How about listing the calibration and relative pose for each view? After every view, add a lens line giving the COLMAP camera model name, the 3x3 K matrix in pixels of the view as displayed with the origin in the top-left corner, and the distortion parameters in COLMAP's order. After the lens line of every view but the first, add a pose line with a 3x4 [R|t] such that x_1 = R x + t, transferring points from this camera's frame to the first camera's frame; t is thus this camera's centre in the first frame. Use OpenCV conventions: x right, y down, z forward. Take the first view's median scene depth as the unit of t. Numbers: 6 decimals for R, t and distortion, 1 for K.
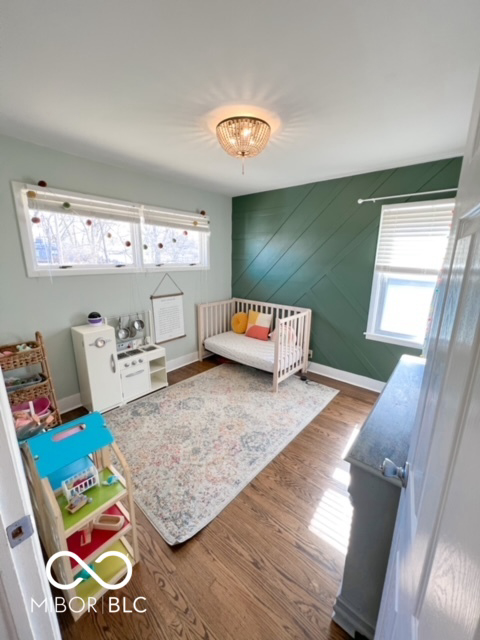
lens RADIAL K [[259.0, 0, 240.0], [0, 259.0, 320.0], [0, 0, 1]] dist [-0.000931, -0.000083]
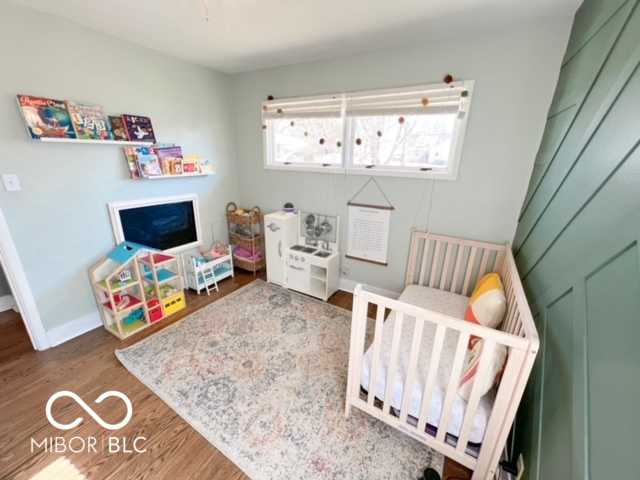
lens RADIAL K [[258.7, 0, 320.0], [0, 258.7, 240.0], [0, 0, 1]] dist [-0.002183, -0.000582]
pose [[0.166744, 0.301155, -0.938884, 0.562288], [-0.254444, 0.933105, 0.254112, -0.189722], [0.952604, 0.196521, 0.232217, 0.820150]]
